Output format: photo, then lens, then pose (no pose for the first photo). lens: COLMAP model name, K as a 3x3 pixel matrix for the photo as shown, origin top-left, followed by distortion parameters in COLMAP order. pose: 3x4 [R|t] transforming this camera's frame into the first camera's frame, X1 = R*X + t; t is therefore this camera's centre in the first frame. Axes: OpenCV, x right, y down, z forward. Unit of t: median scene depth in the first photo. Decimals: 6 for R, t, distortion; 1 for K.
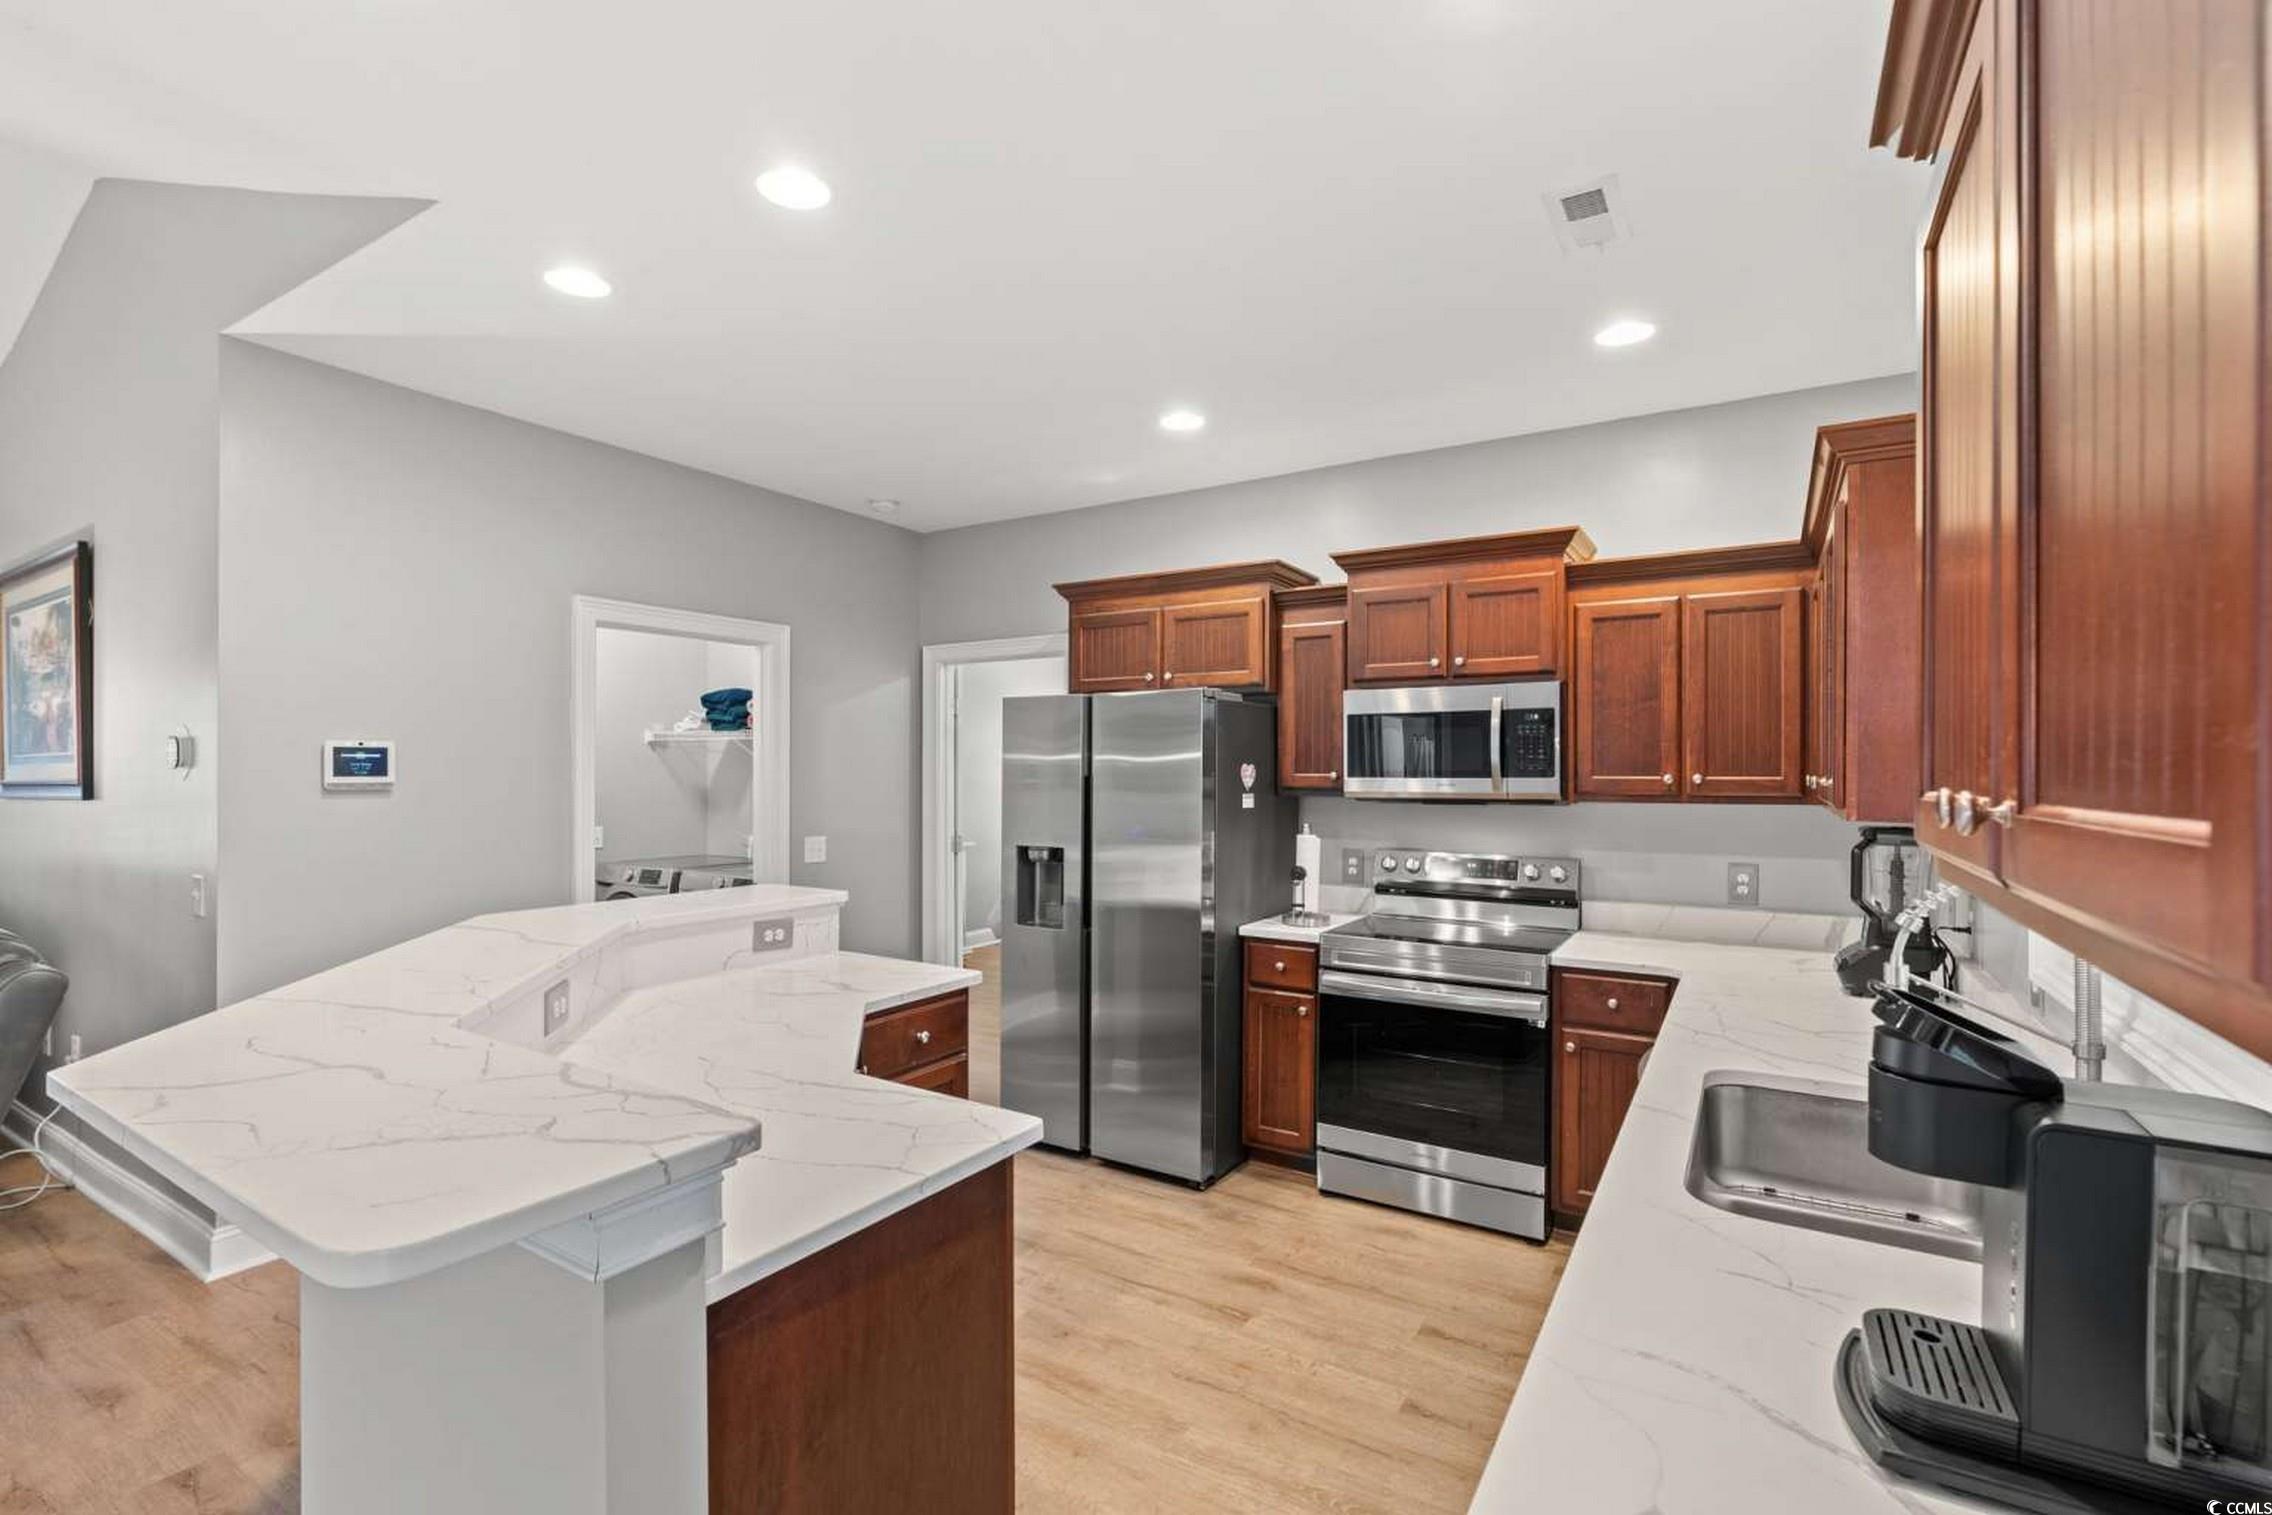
lens RADIAL K [[1016.2, 0, 1117.5], [0, 1016.2, 763.5], [0, 0, 1]] dist [0.001791, 0.000252]
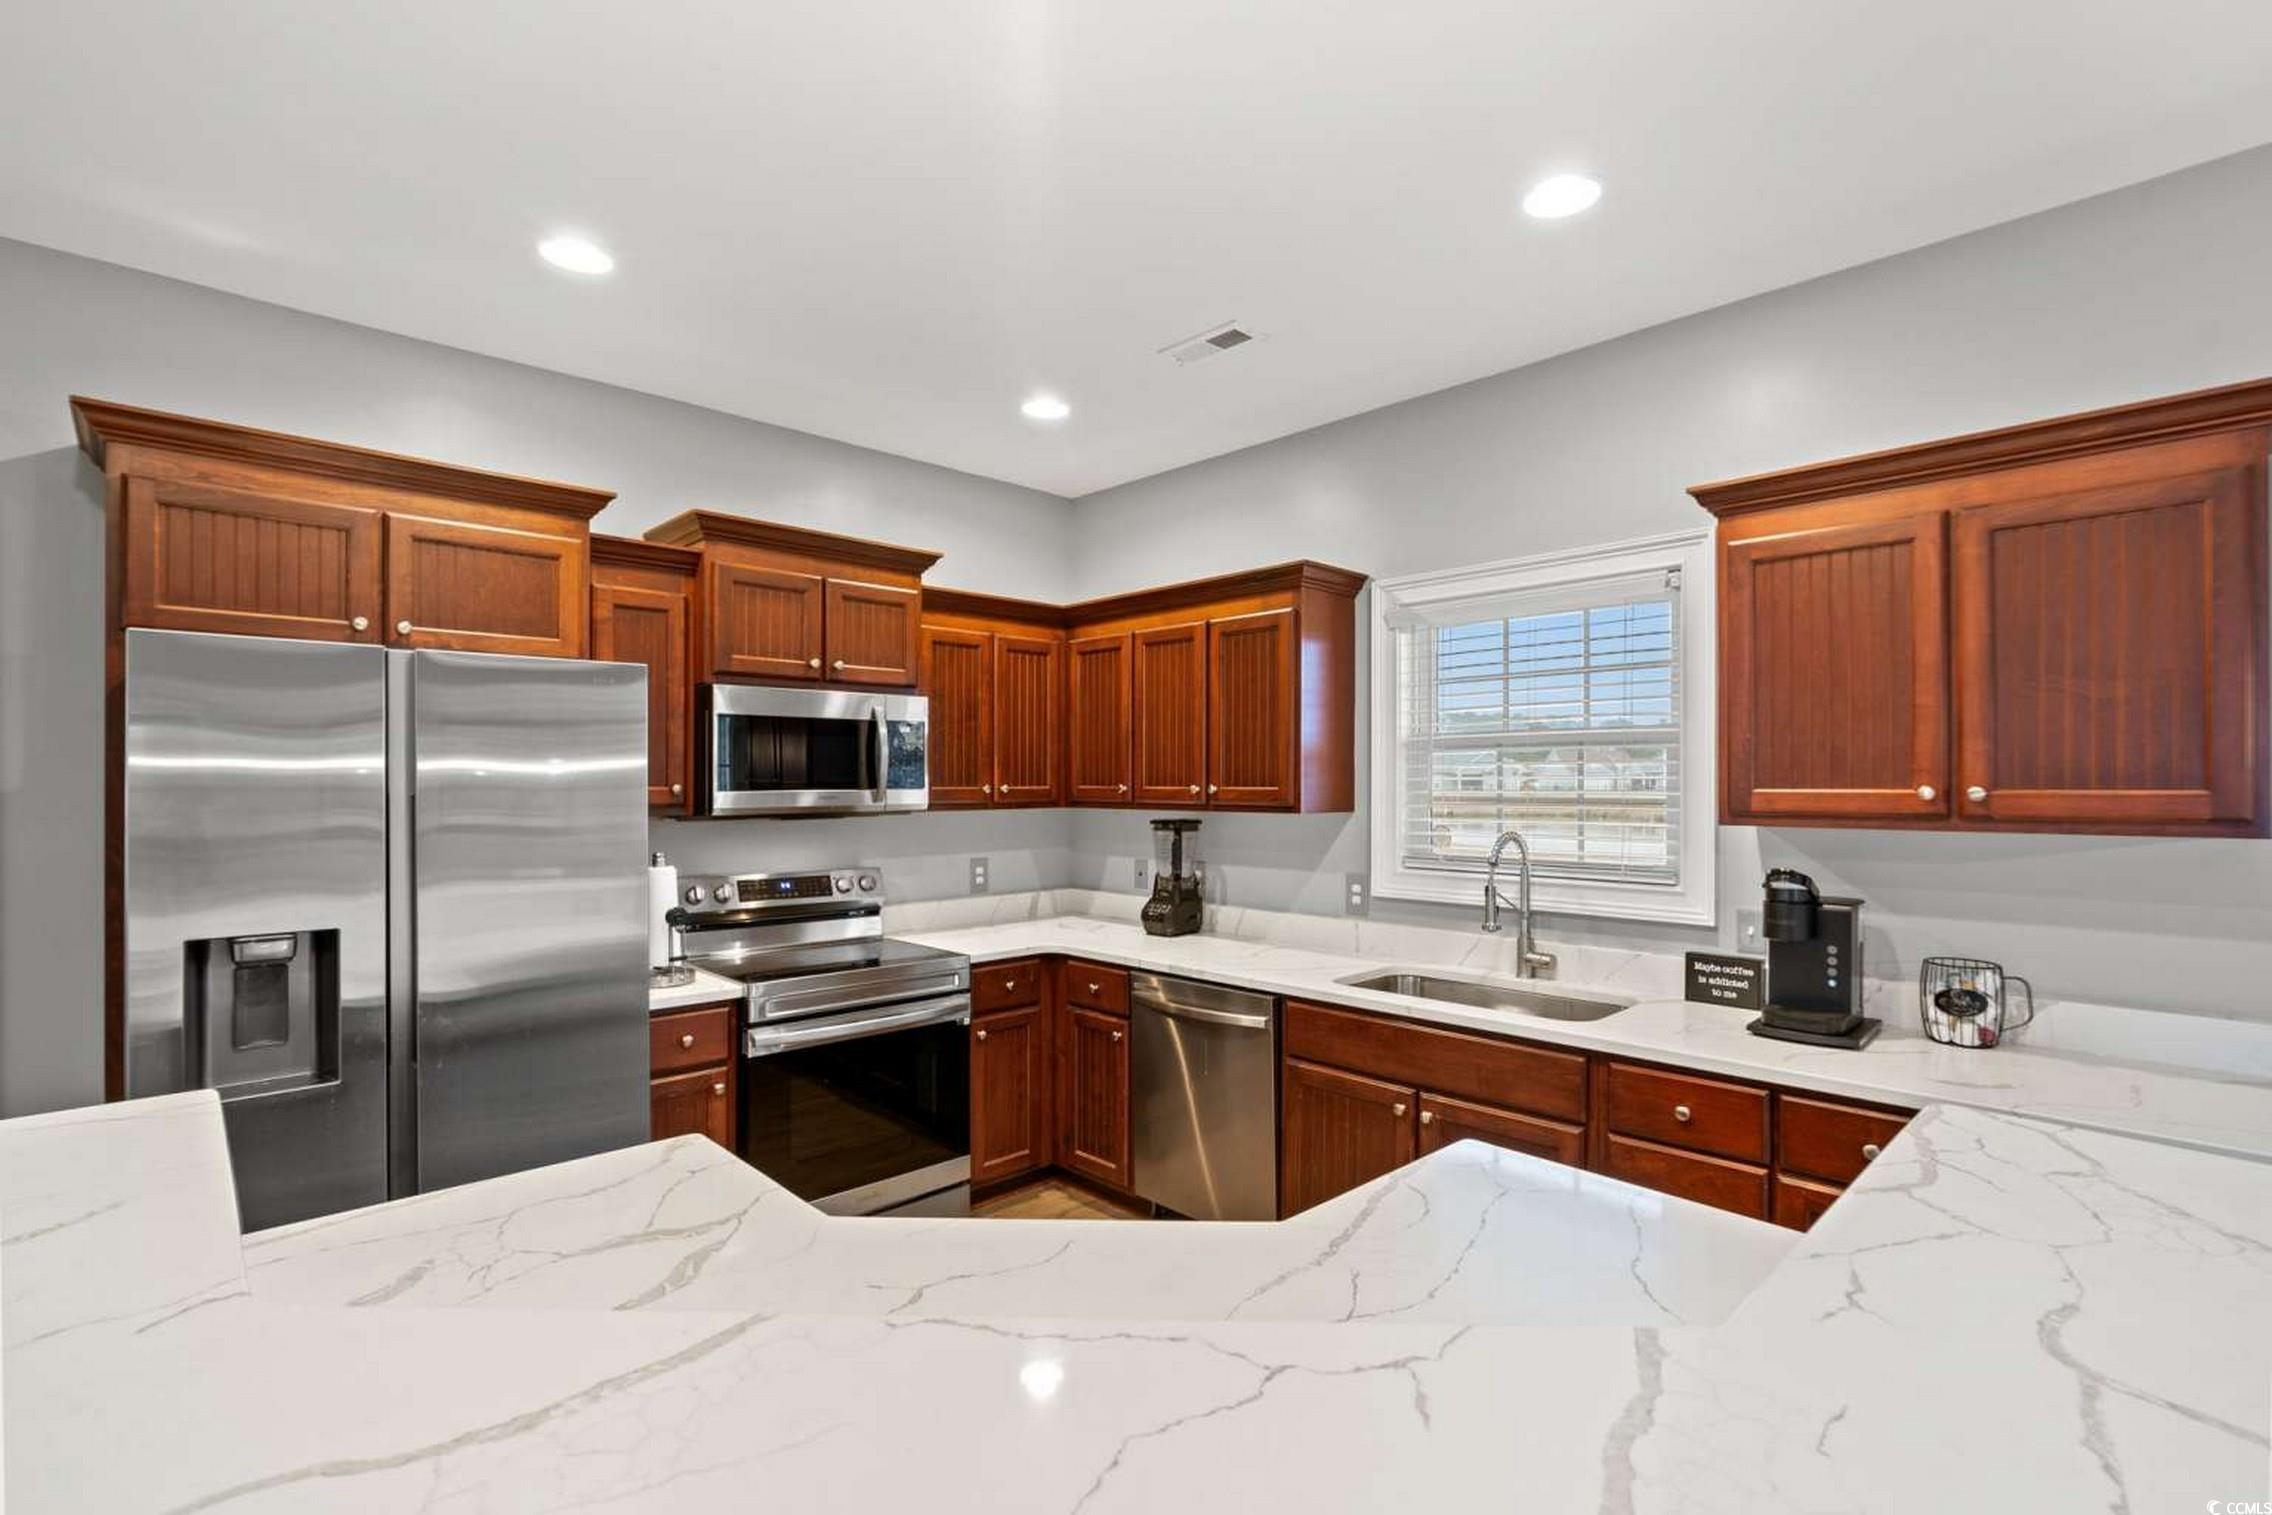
lens RADIAL K [[1029.8, 0, 1139.2], [0, 1029.8, 783.4], [0, 0, 1]] dist [-0.009379, -0.000077]
pose [[0.235384, -0.002019, 0.971900, -0.535155], [-0.000802, 0.999997, 0.002272, 0.005585], [-0.971902, -0.001314, 0.235382, 0.524799]]
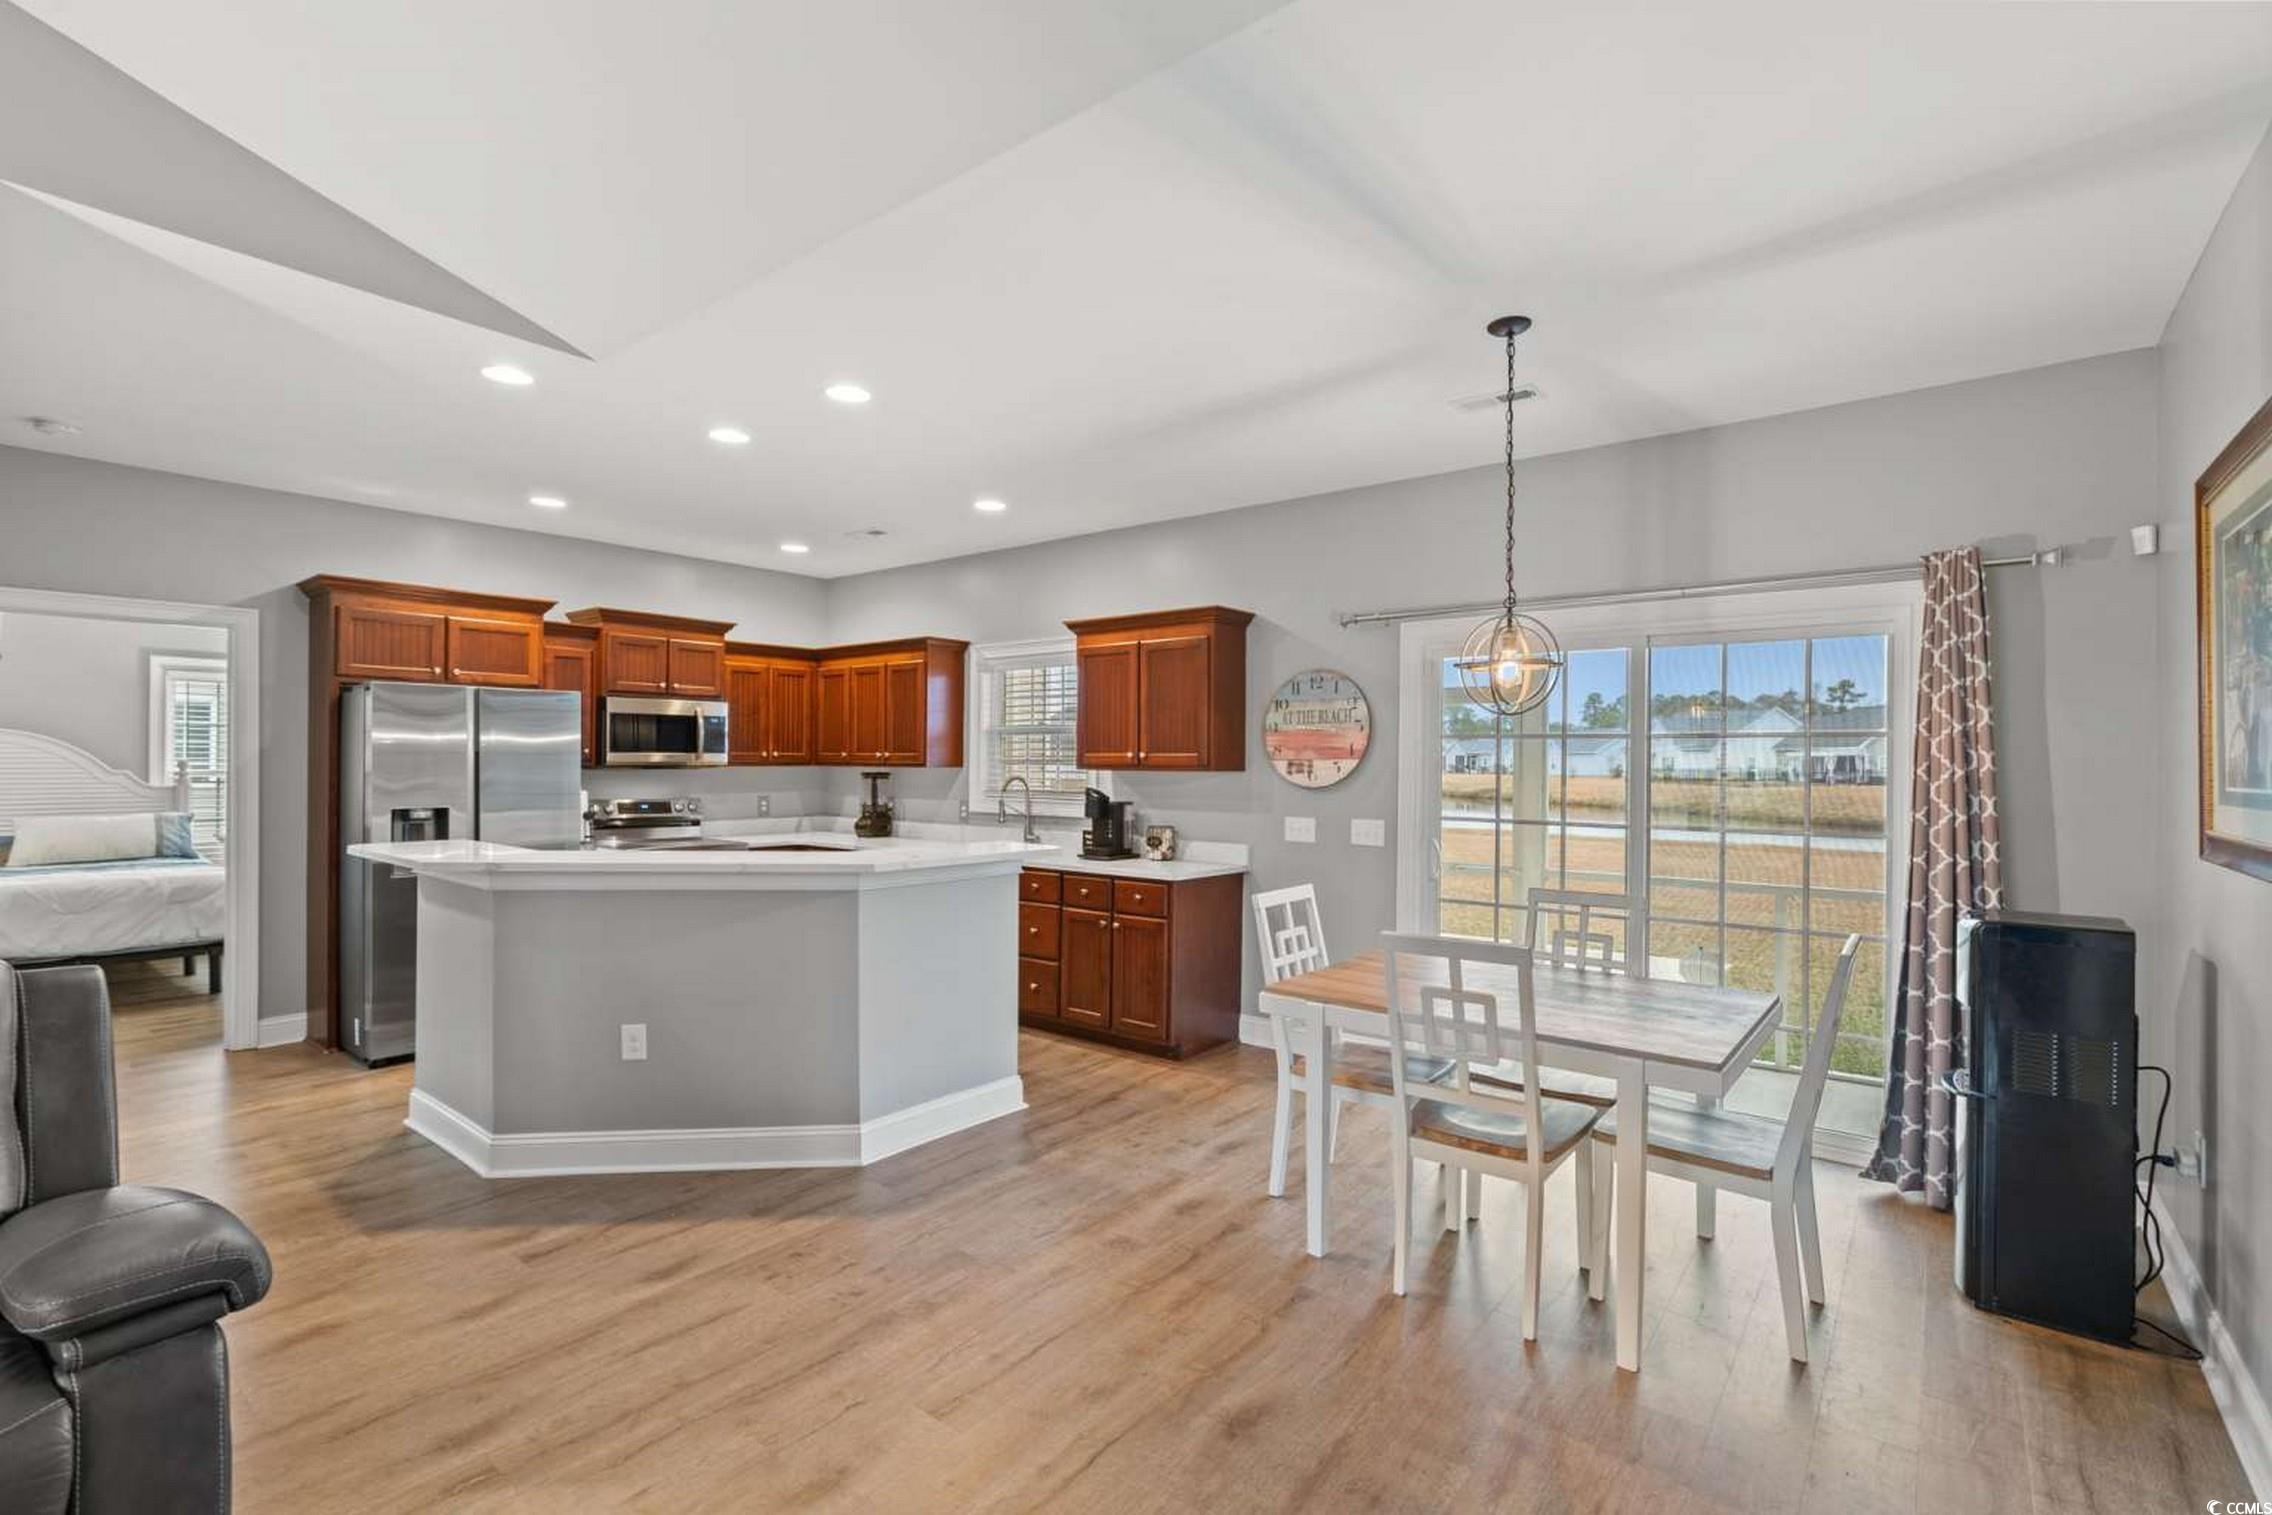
lens RADIAL K [[1016.2, 0, 1117.5], [0, 1016.2, 763.5], [0, 0, 1]] dist [0.001791, 0.000252]
pose [[0.121970, -0.003283, 0.992528, -1.335368], [-0.008373, 0.999956, 0.004337, 0.018165], [-0.992499, -0.008839, 0.121937, 0.041029]]
